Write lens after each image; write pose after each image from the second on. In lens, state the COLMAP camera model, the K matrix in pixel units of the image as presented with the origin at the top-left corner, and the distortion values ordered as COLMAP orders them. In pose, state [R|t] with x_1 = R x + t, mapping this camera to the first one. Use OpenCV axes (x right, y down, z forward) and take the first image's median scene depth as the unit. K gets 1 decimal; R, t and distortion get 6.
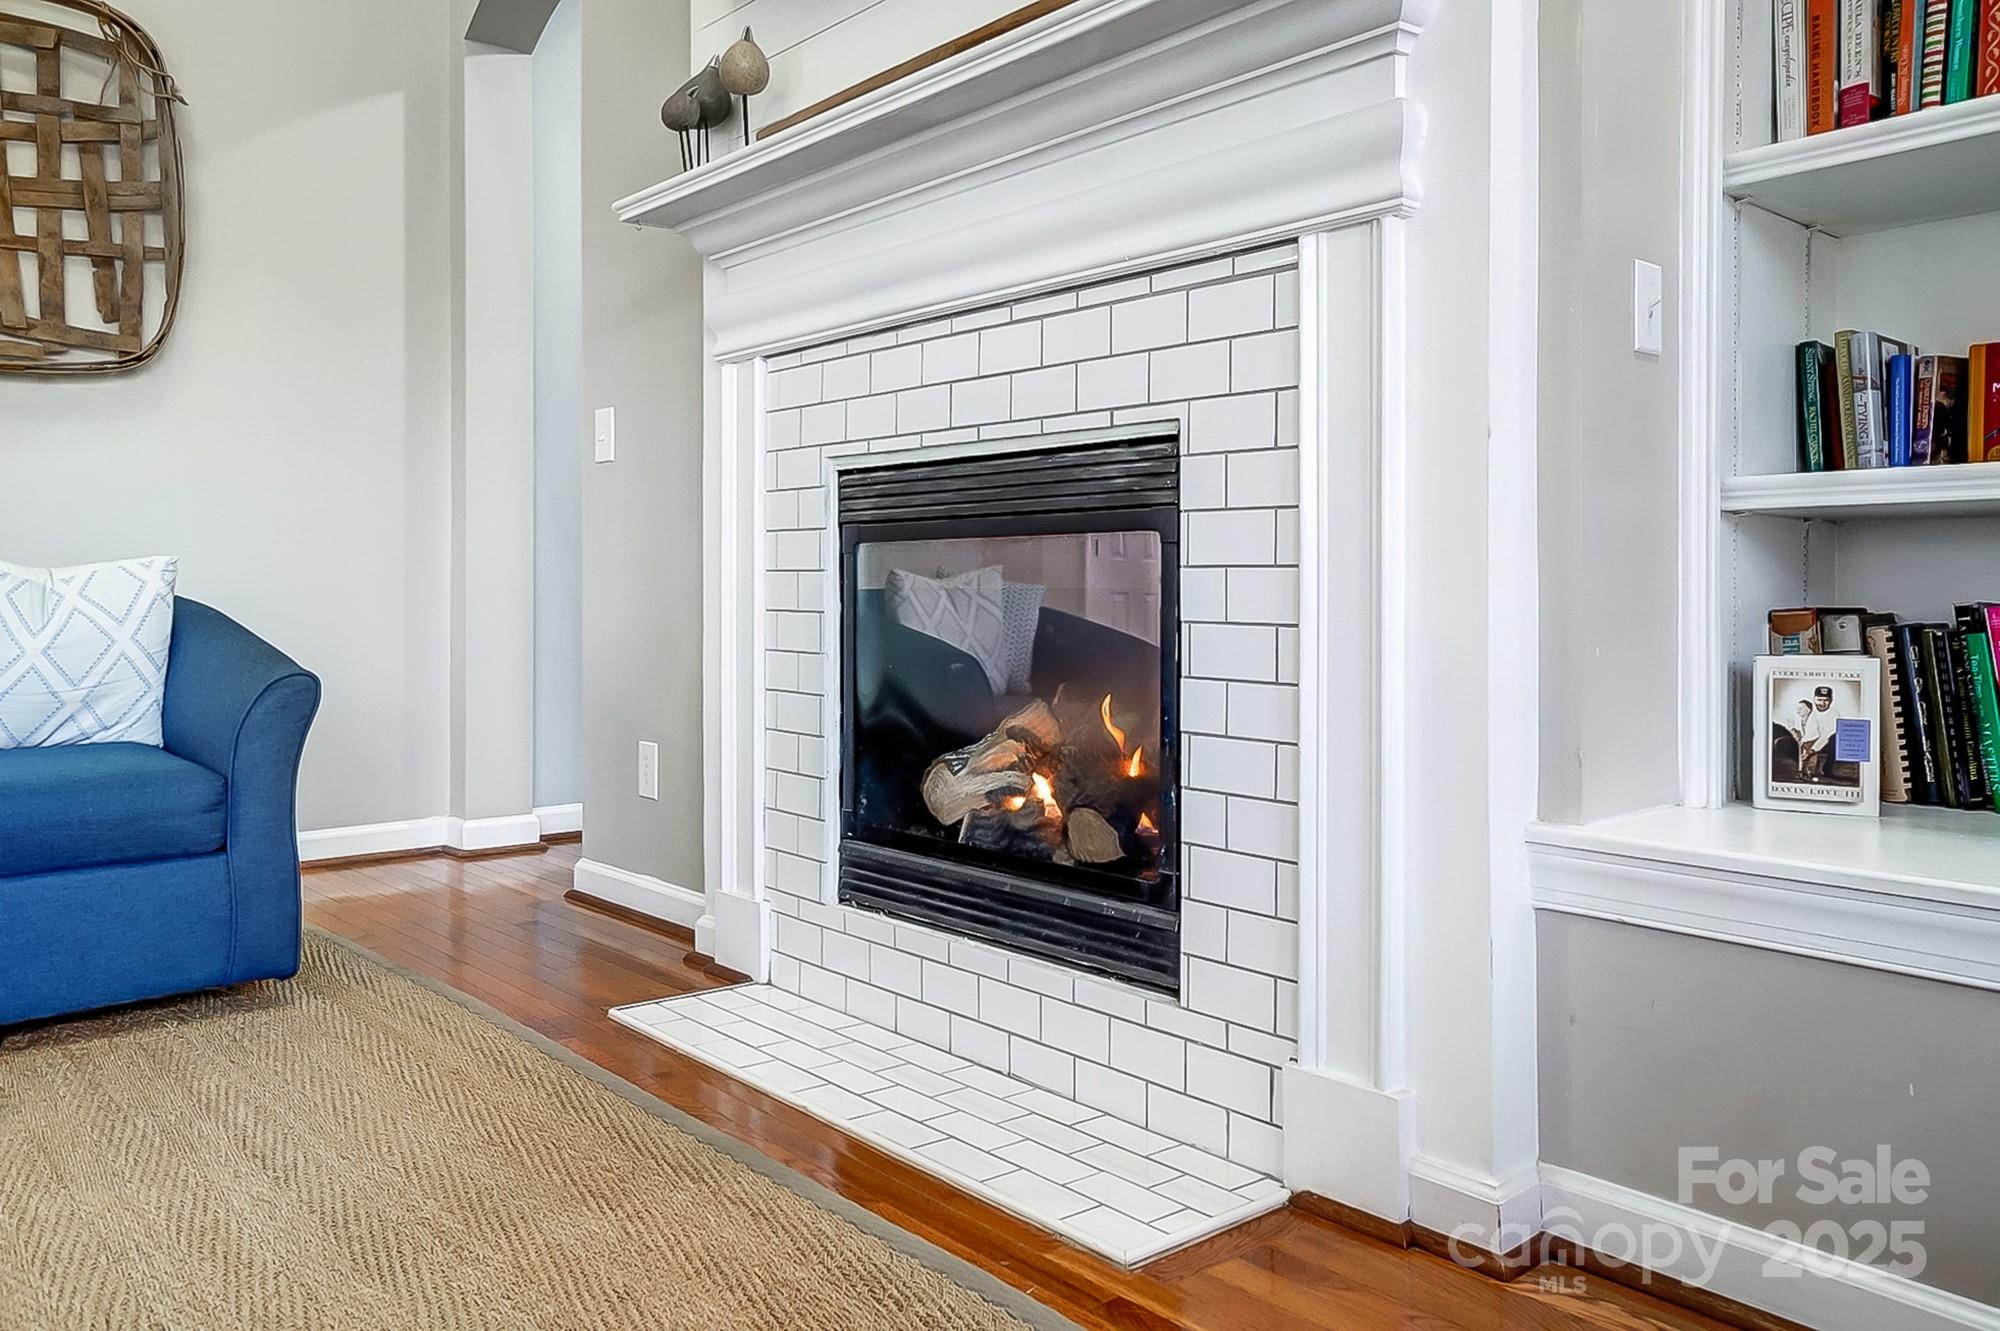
lens RADIAL K [[1548.4, 0, 1019.8], [0, 1548.4, 585.4], [0, 0, 1]] dist [0.056260, 0.003200]
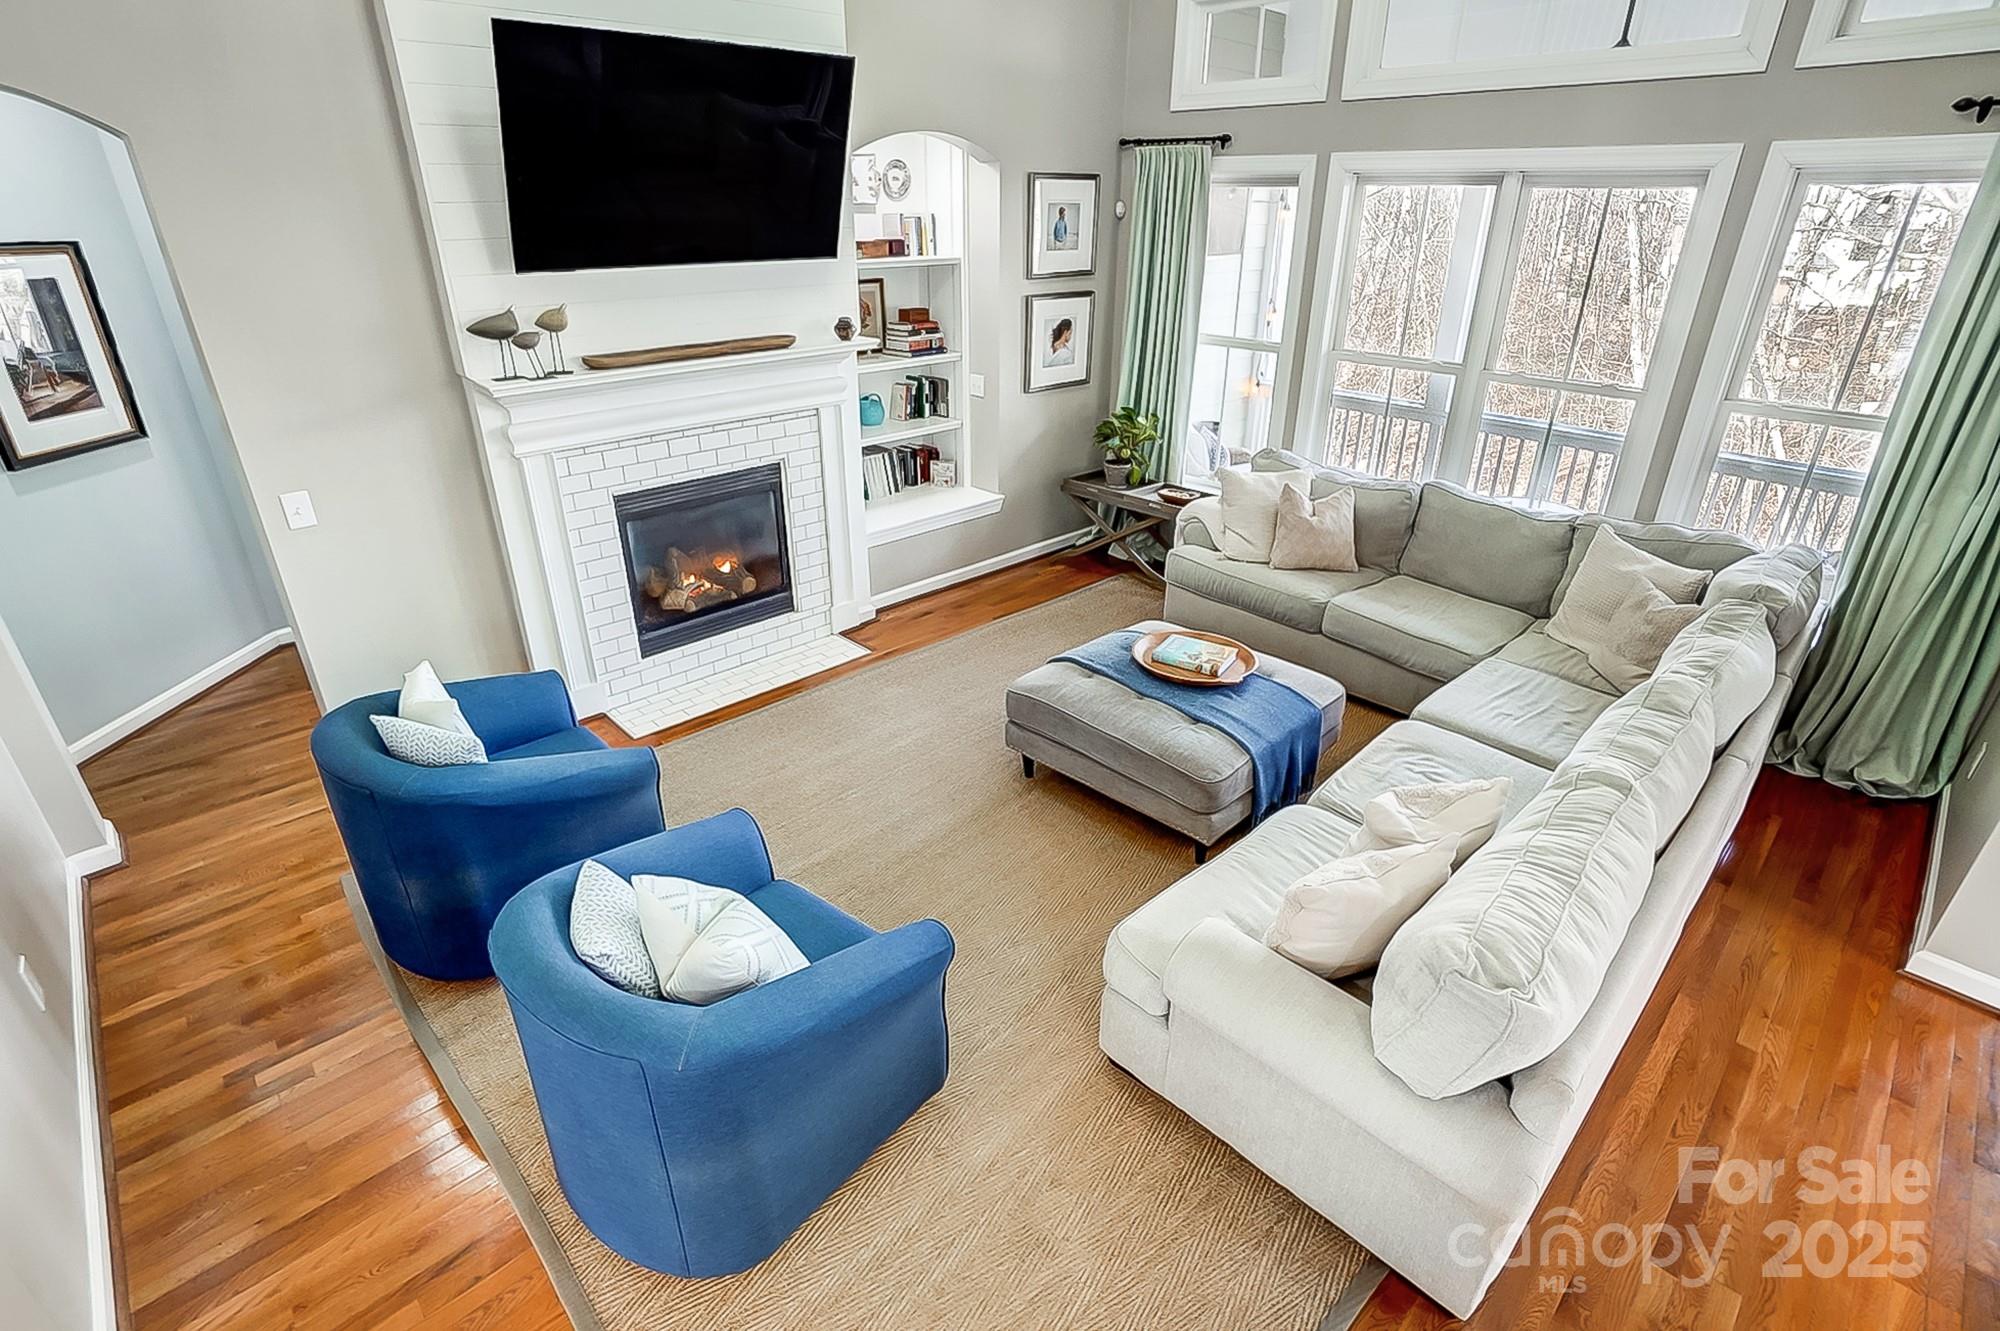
lens RADIAL K [[969.7, 0, 1002.1], [0, 969.7, 657.9], [0, 0, 1]] dist [-0.011030, 0.004622]
pose [[-0.079012, -0.432653, 0.898092, -1.932393], [-0.012141, 0.901259, 0.433111, -0.603340], [-0.996800, 0.023317, -0.076463, 0.637733]]
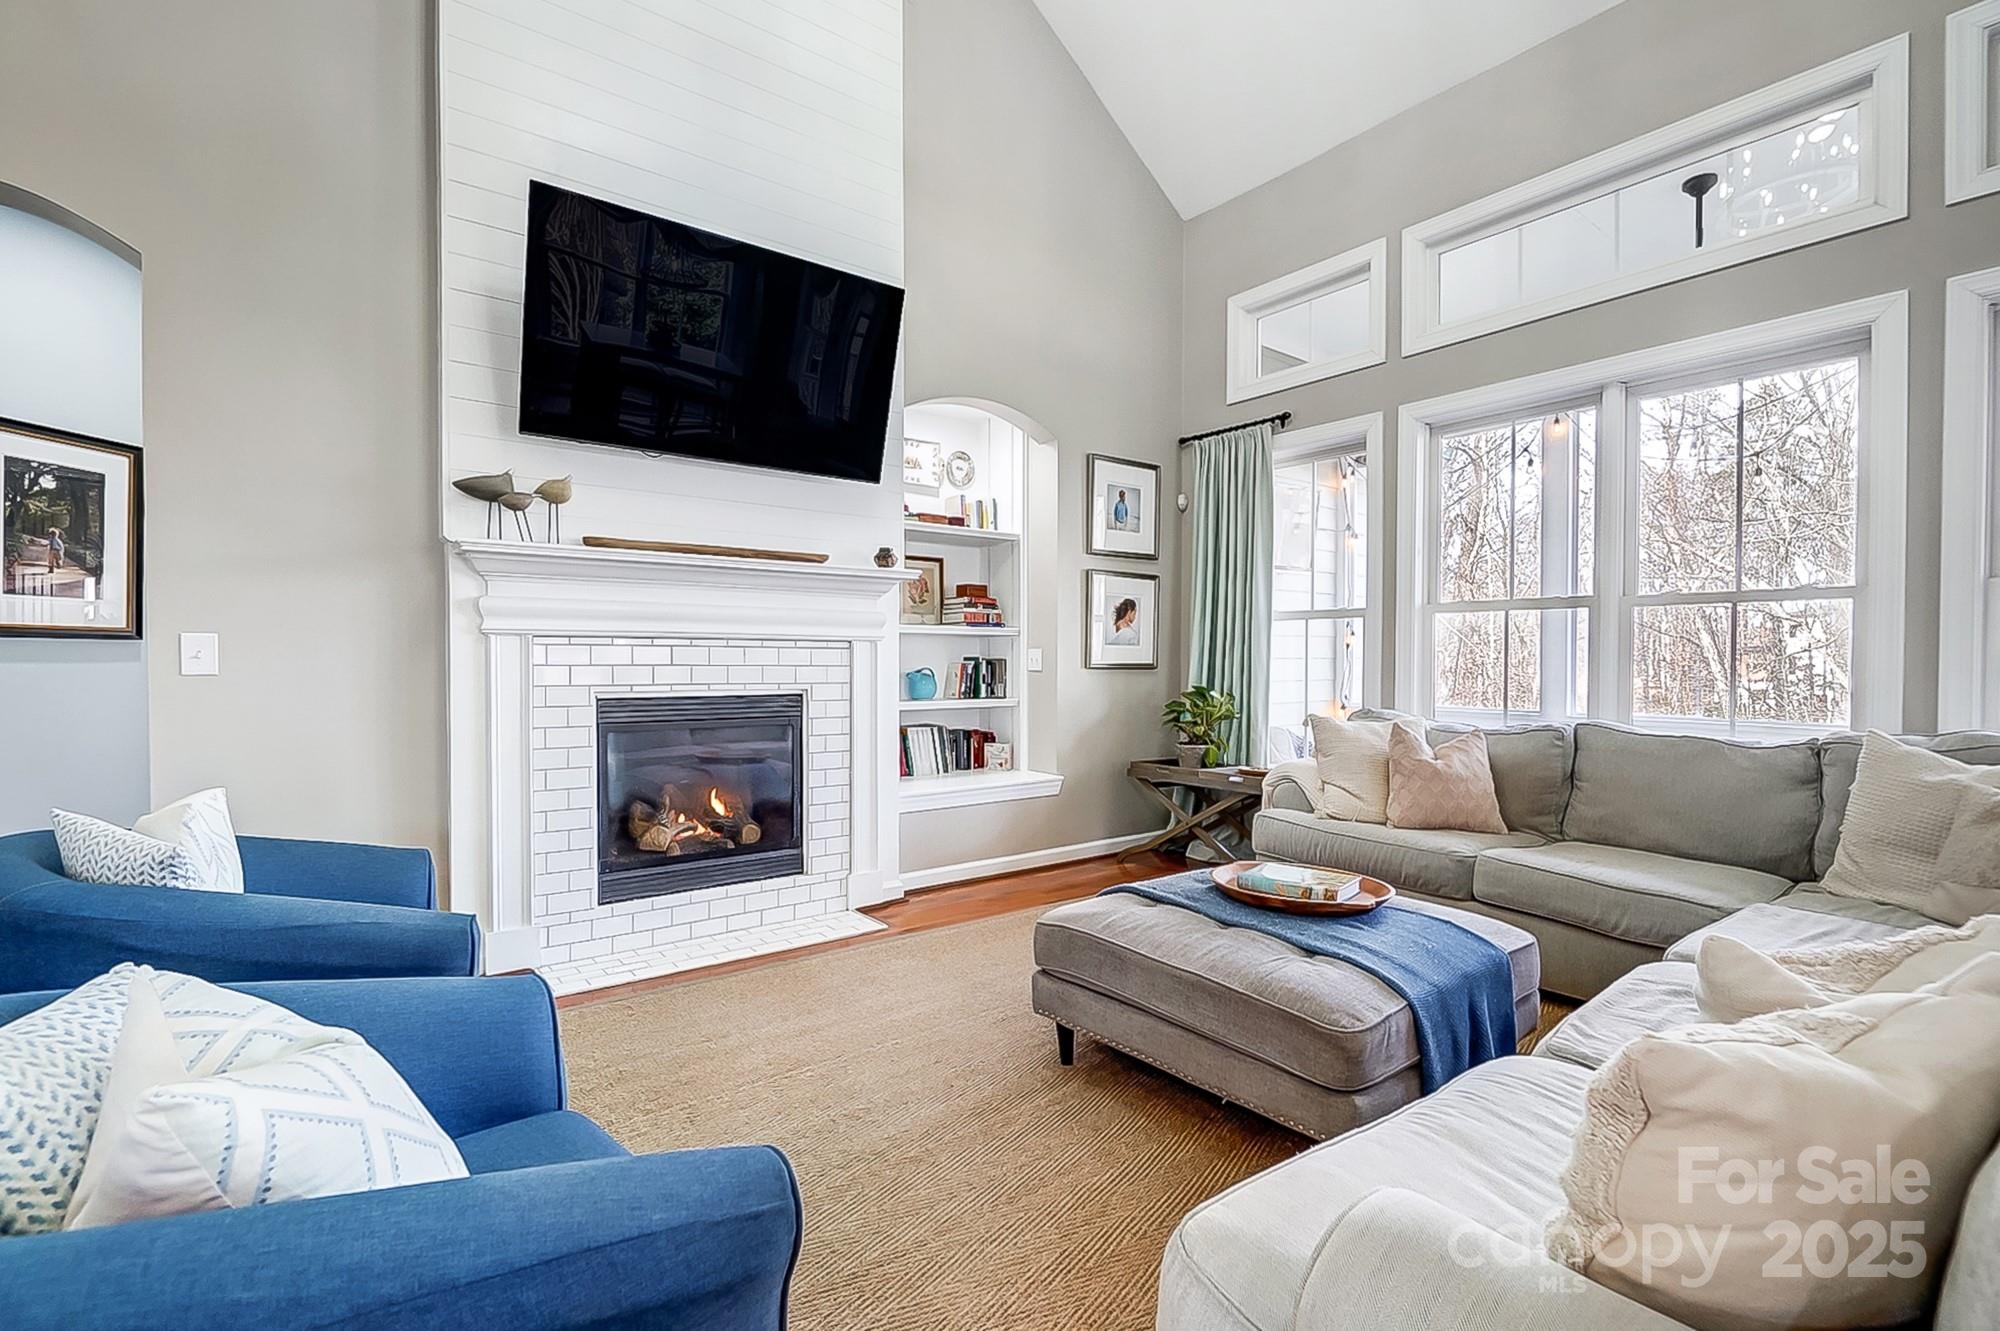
lens RADIAL K [[900.4, 0, 994.0], [0, 900.4, 673.7], [0, 0, 1]] dist [0.009255, 0.001590]
pose [[0.035196, -0.019042, 0.999199, -1.573264], [-0.008712, 0.999775, 0.019360, -0.163883], [-0.999342, -0.009387, 0.035022, 0.518515]]
